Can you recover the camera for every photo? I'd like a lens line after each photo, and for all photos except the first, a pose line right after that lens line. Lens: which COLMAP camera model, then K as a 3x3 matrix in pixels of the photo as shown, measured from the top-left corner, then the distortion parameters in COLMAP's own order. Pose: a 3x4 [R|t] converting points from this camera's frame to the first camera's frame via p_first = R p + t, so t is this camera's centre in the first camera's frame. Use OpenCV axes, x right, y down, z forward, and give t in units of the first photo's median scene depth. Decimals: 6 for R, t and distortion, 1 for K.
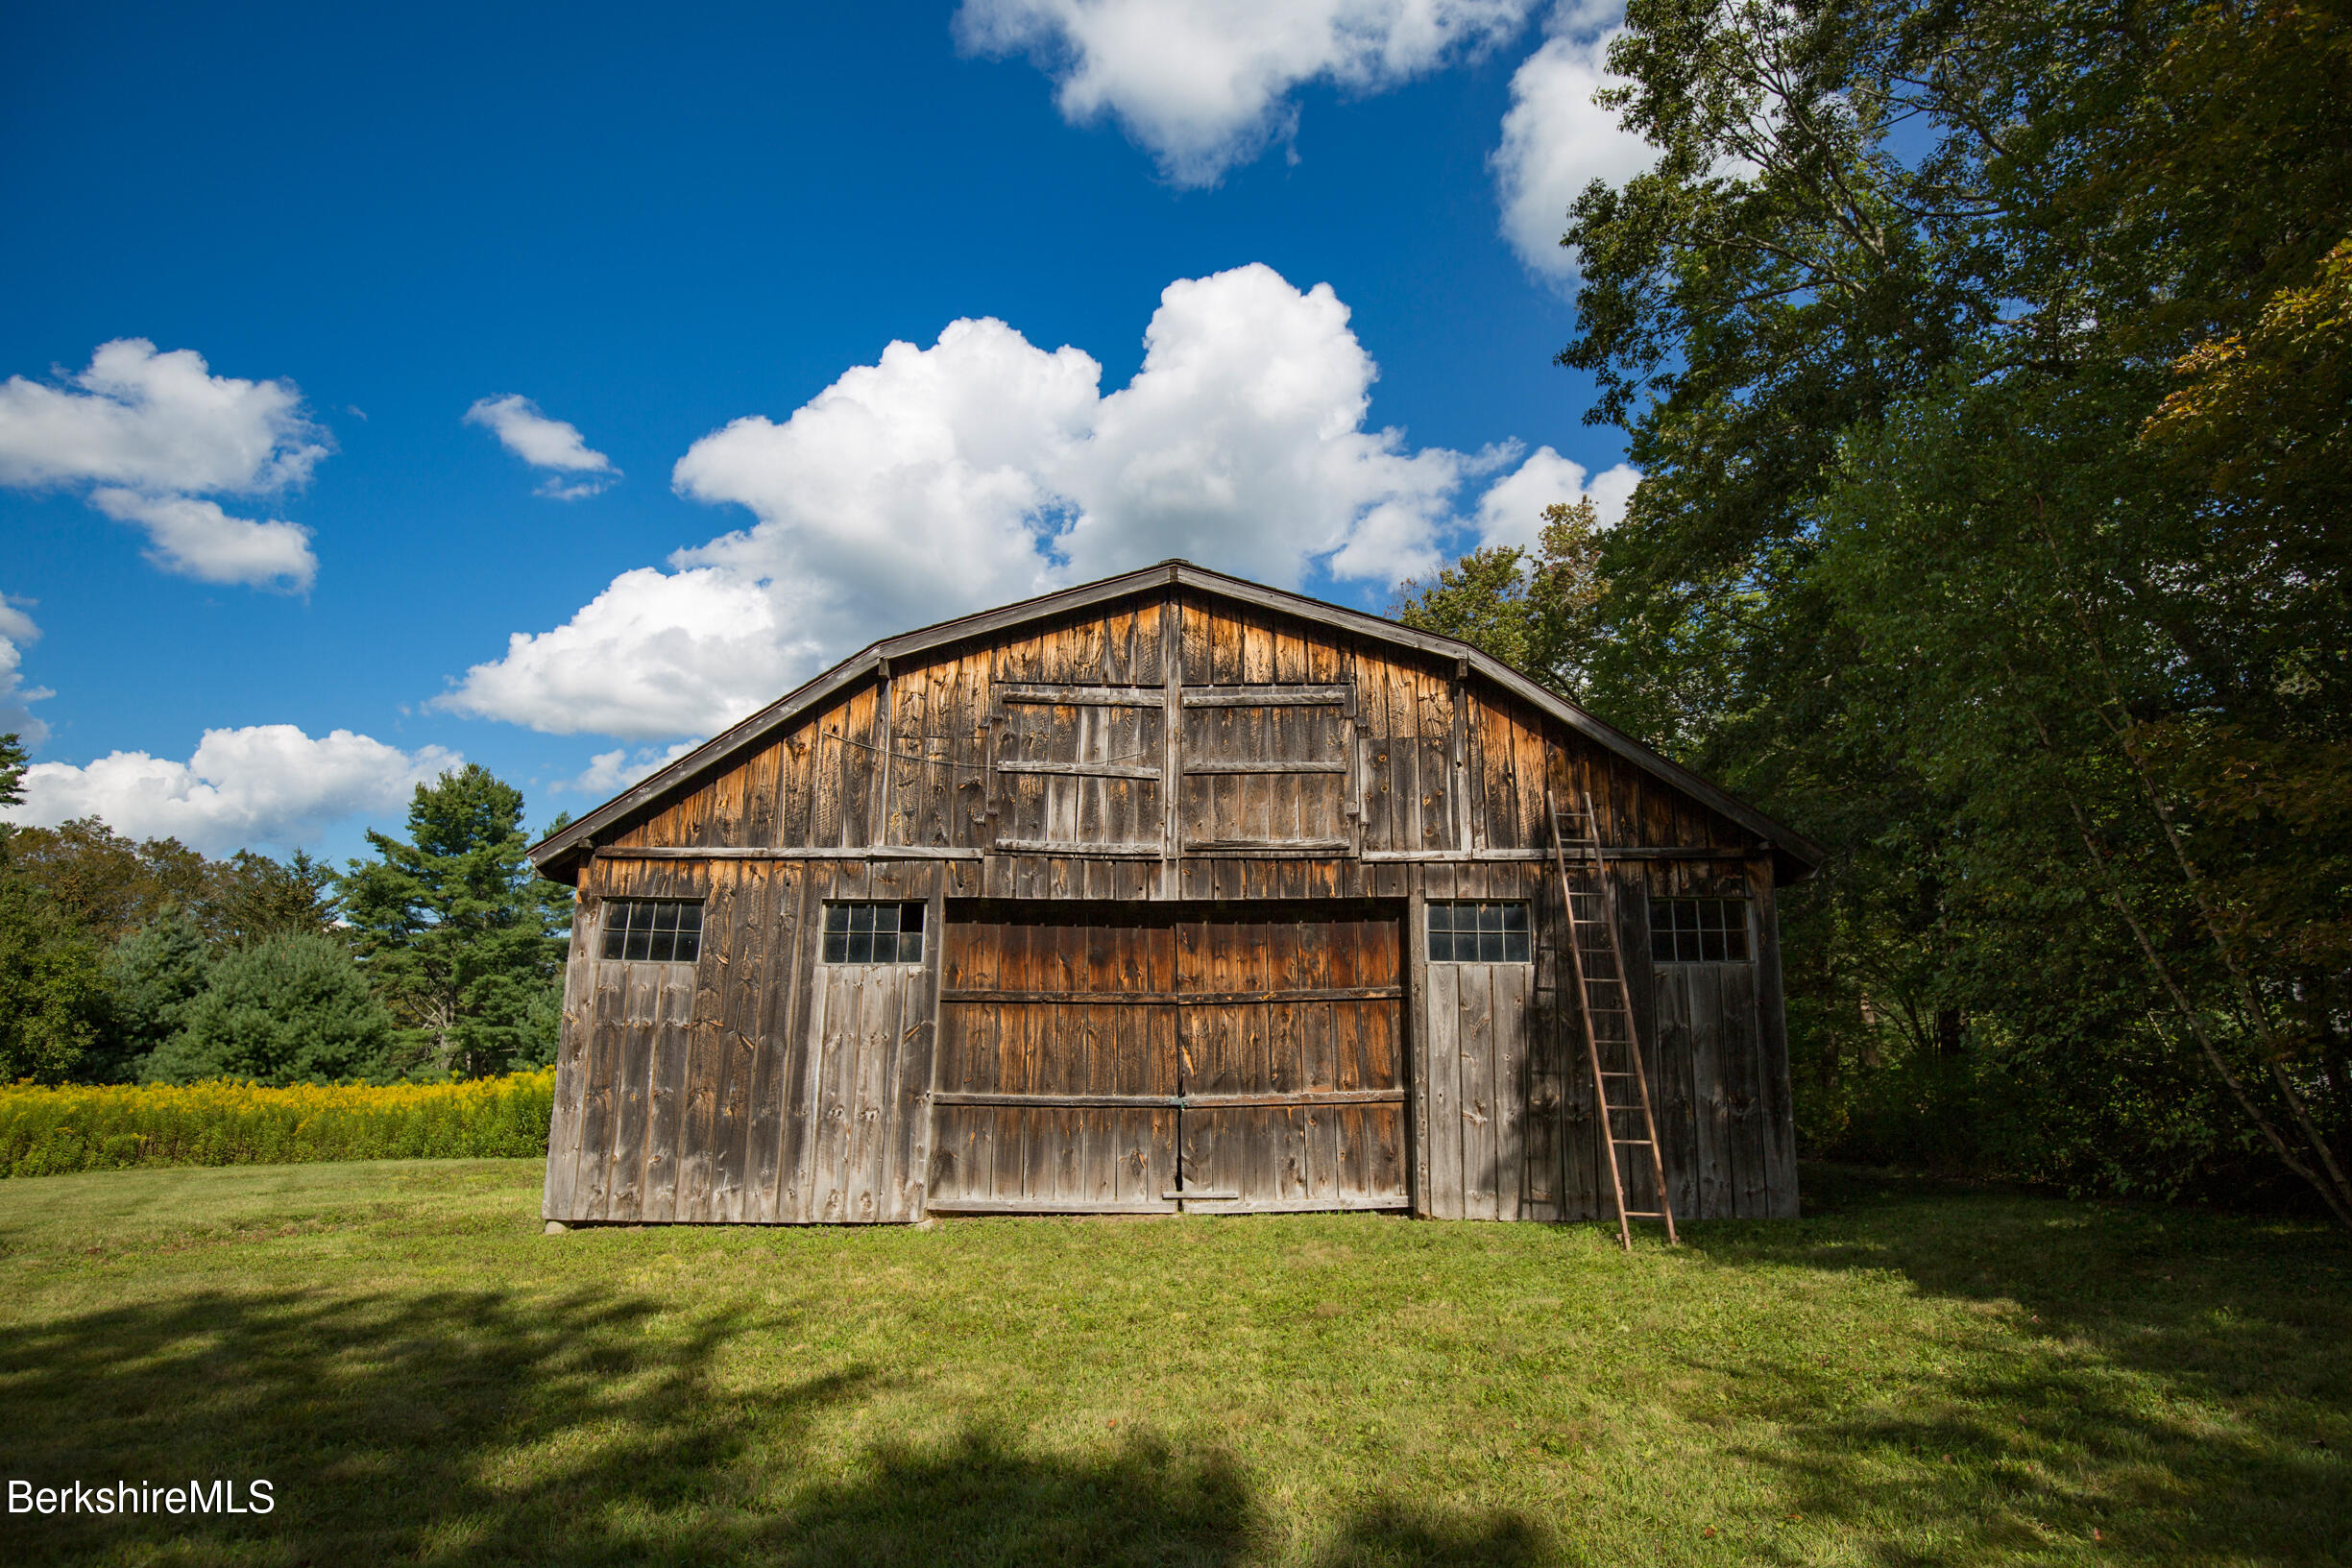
lens RADIAL K [[1208.1, 0, 1172.9], [0, 1208.1, 782.4], [0, 0, 1]] dist [-0.016034, -0.000253]
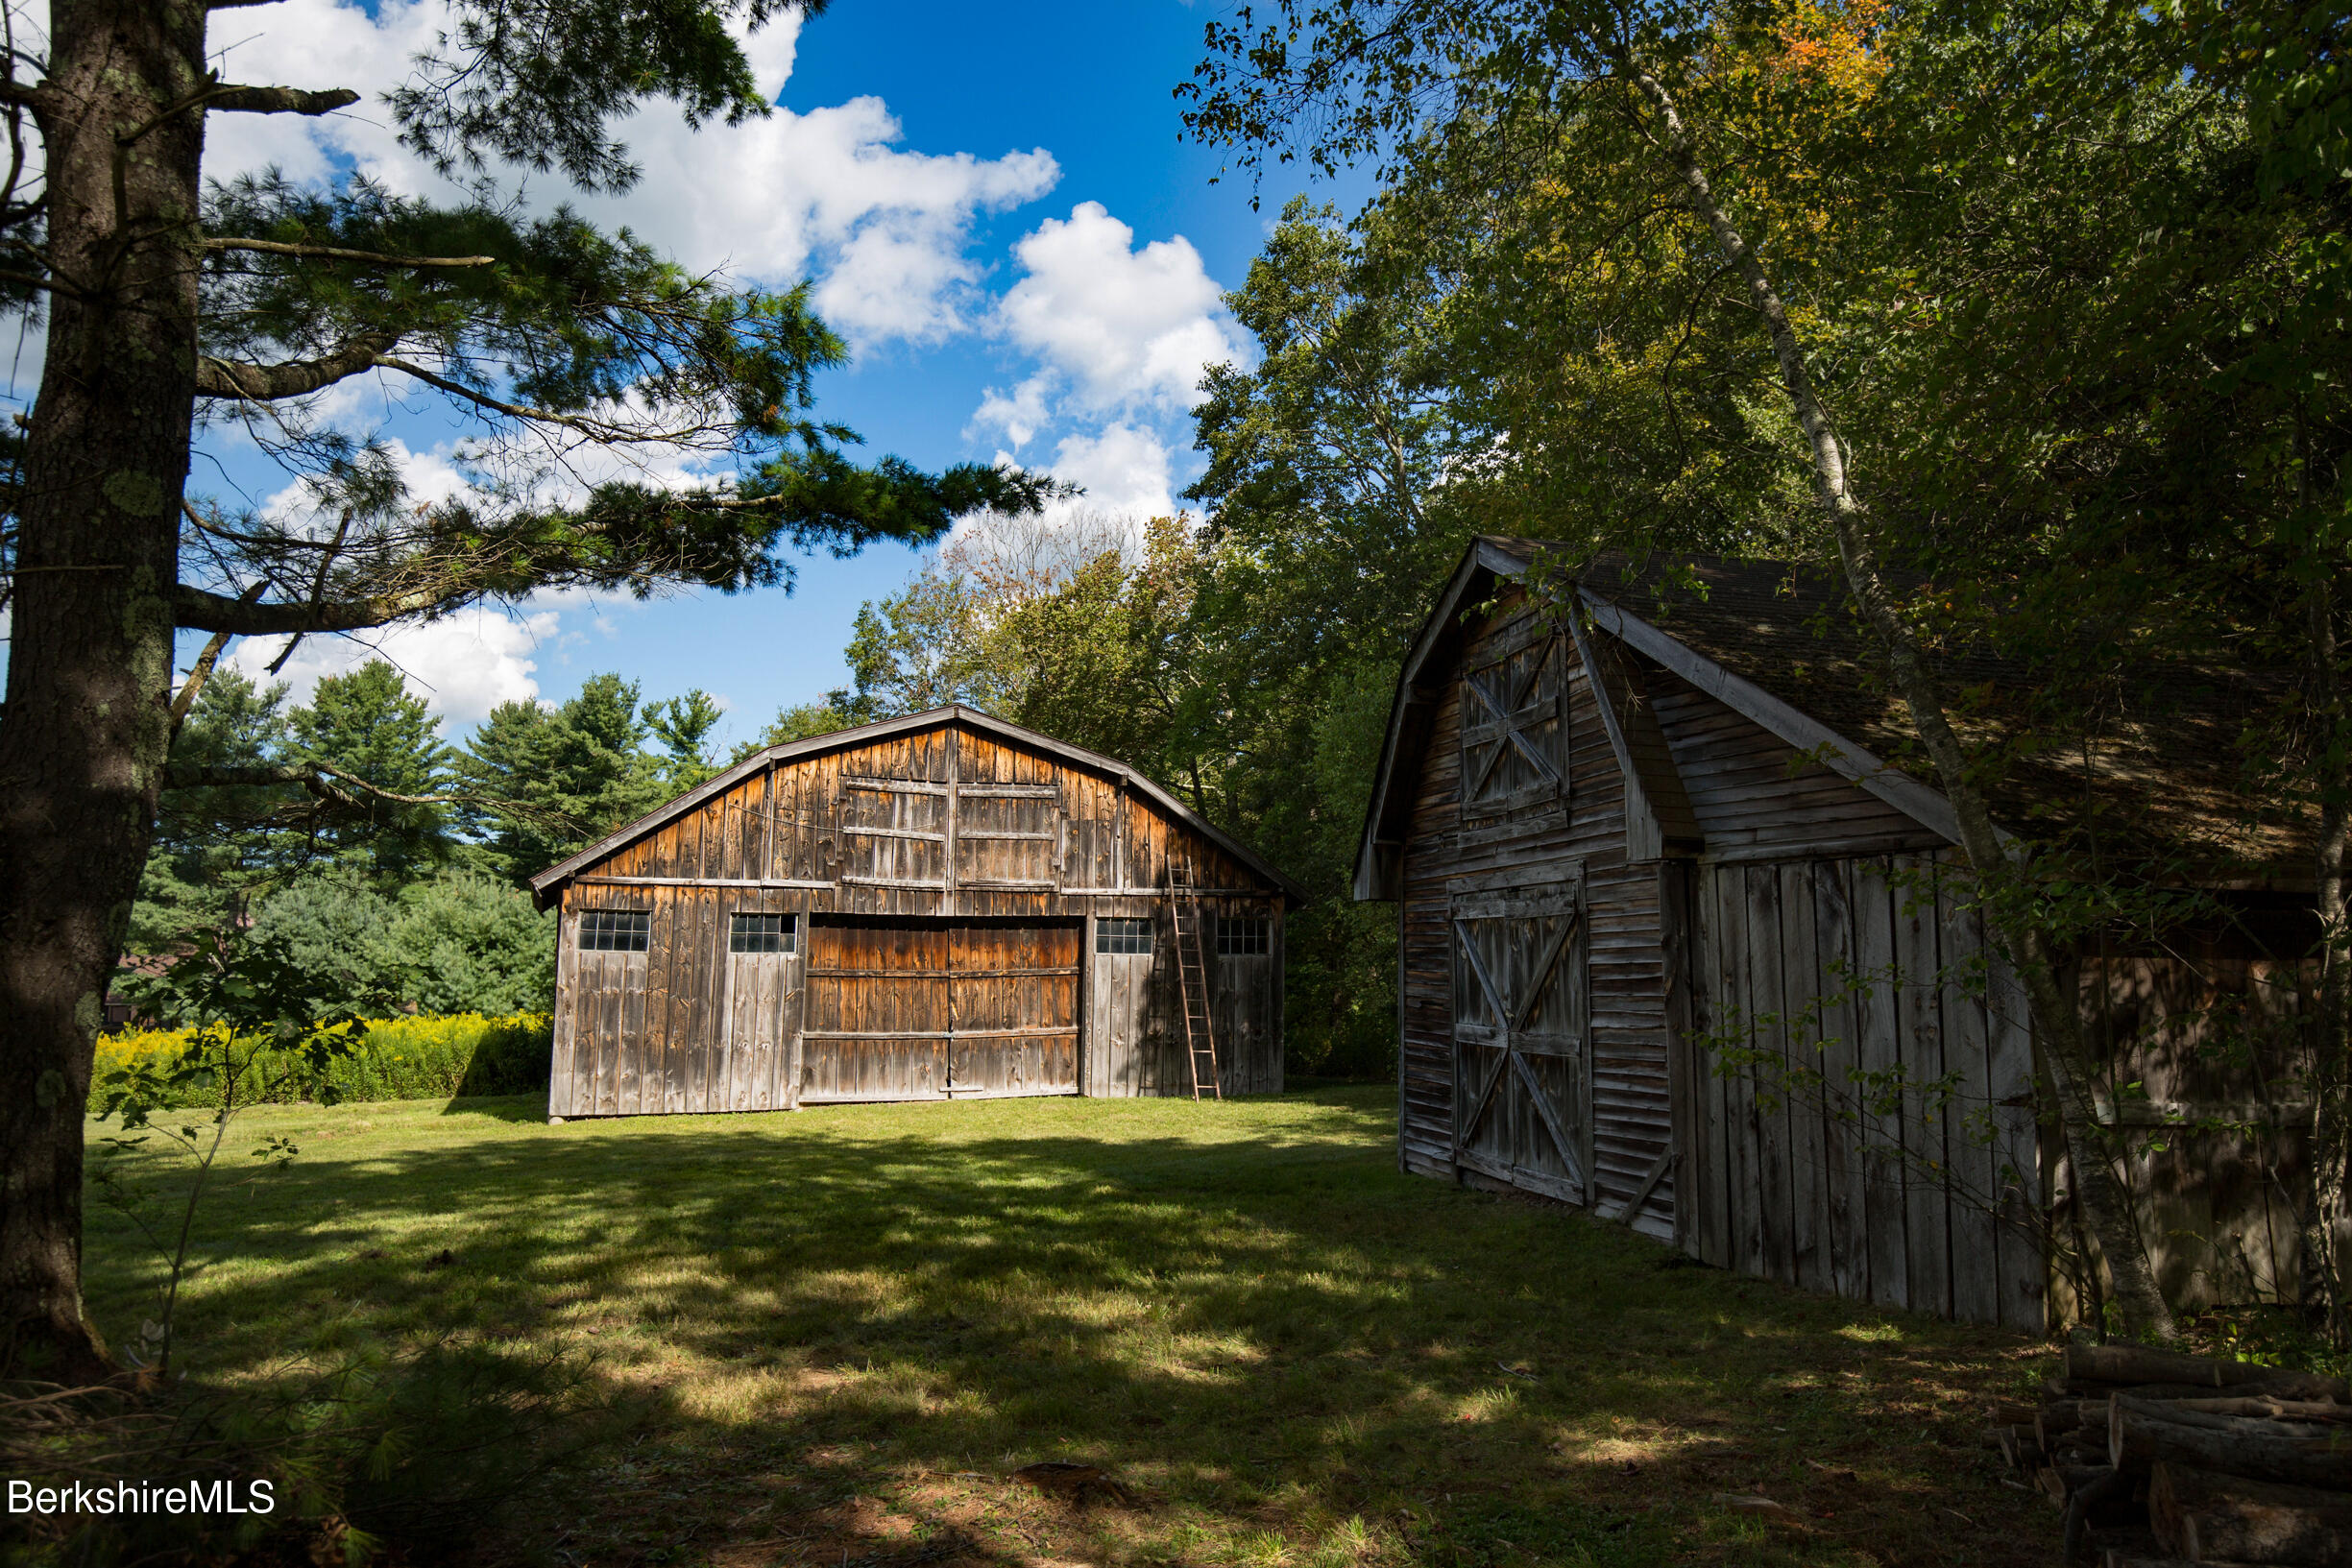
lens RADIAL K [[1624.1, 0, 1178.5], [0, 1624.1, 784.7], [0, 0, 1]] dist [-0.006773, 0.001041]
pose [[0.935880, 0.040429, 0.349991, -0.490602], [-0.070081, 0.994905, 0.072472, -0.262934], [-0.345278, -0.092353, 0.933946, -1.162617]]
